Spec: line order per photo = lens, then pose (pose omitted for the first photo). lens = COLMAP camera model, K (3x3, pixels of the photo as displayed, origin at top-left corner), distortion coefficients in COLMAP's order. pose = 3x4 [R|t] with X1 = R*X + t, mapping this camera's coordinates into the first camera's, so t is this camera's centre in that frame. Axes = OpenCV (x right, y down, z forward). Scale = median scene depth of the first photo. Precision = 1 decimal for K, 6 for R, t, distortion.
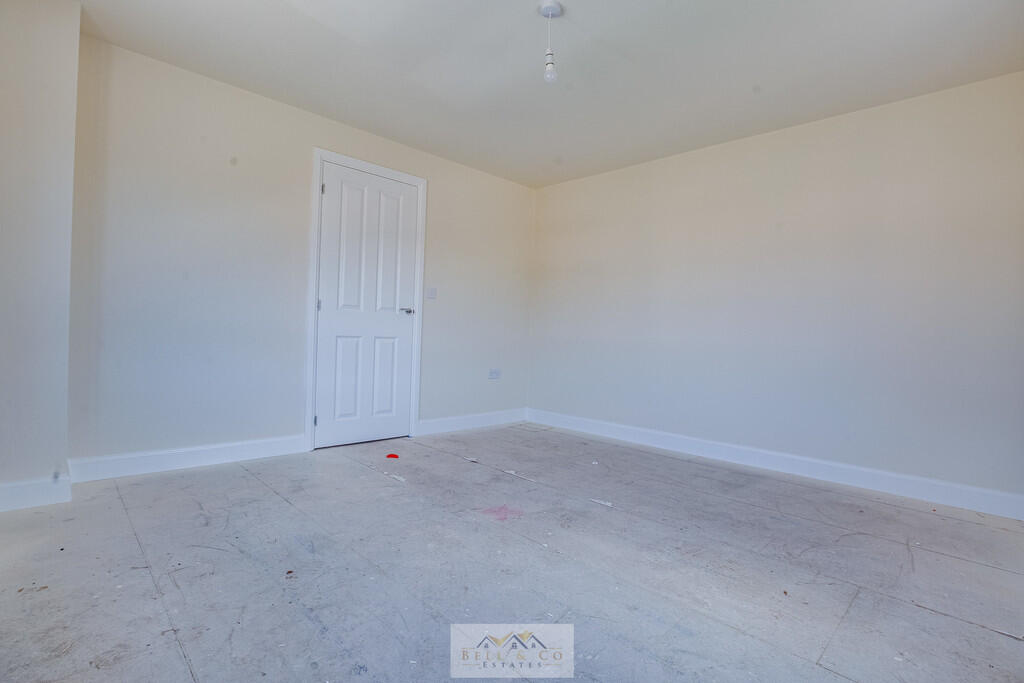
lens RADIAL K [[473.8, 0, 515.2], [0, 473.8, 337.4], [0, 0, 1]] dist [-0.028436, 0.000049]
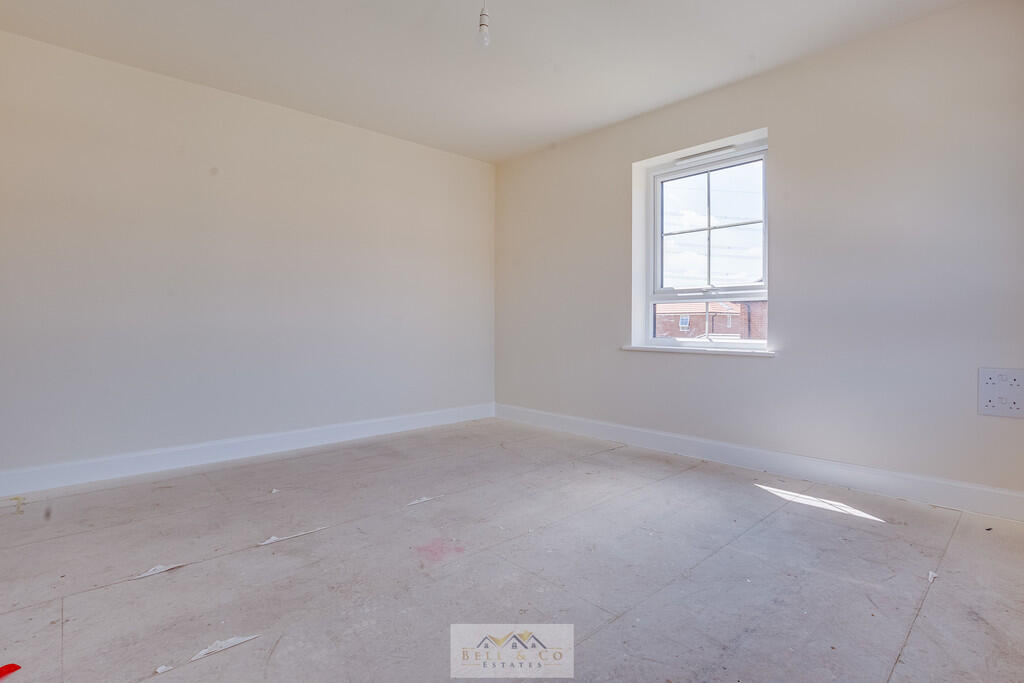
lens RADIAL K [[494.2, 0, 524.2], [0, 494.2, 328.9], [0, 0, 1]] dist [-0.022177, 0.000084]
pose [[0.045007, -0.047525, 0.997856, -0.756883], [0.004721, 0.998867, 0.047360, -0.030725], [-0.998976, 0.002579, 0.045180, 0.756541]]
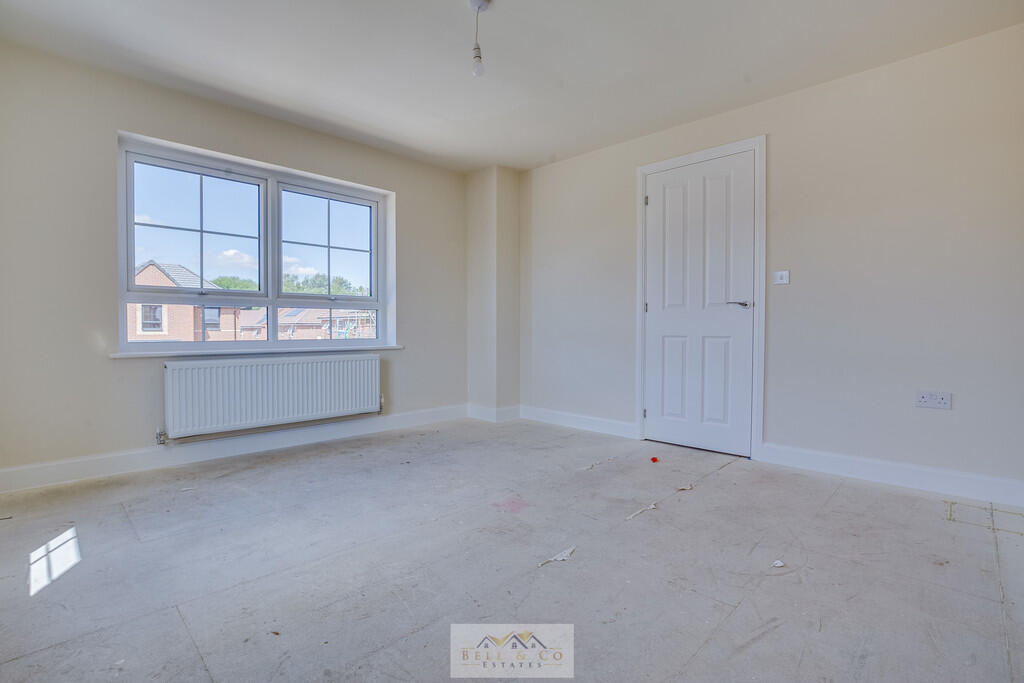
lens RADIAL K [[494.2, 0, 524.2], [0, 494.2, 328.9], [0, 0, 1]] dist [-0.022177, 0.000084]
pose [[0.006607, -0.037658, -0.999269, 0.956346], [-0.004604, 0.999279, -0.037689, 0.033403], [0.999968, 0.004850, 0.006429, 0.939281]]
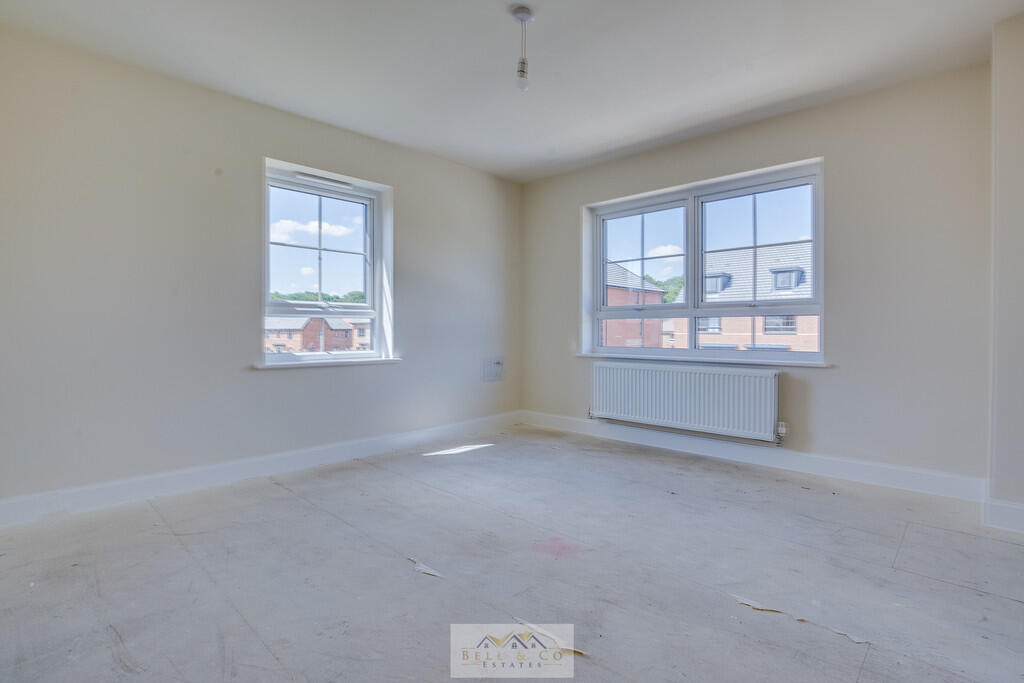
lens RADIAL K [[494.2, 0, 493.0], [0, 494.2, 337.9], [0, 0, 1]] dist [-0.029524, 0.000711]
pose [[-0.998836, -0.039644, 0.027489, 0.076024], [-0.039101, 0.999035, 0.020028, -0.026400], [-0.028257, 0.018930, -0.999421, 1.757259]]
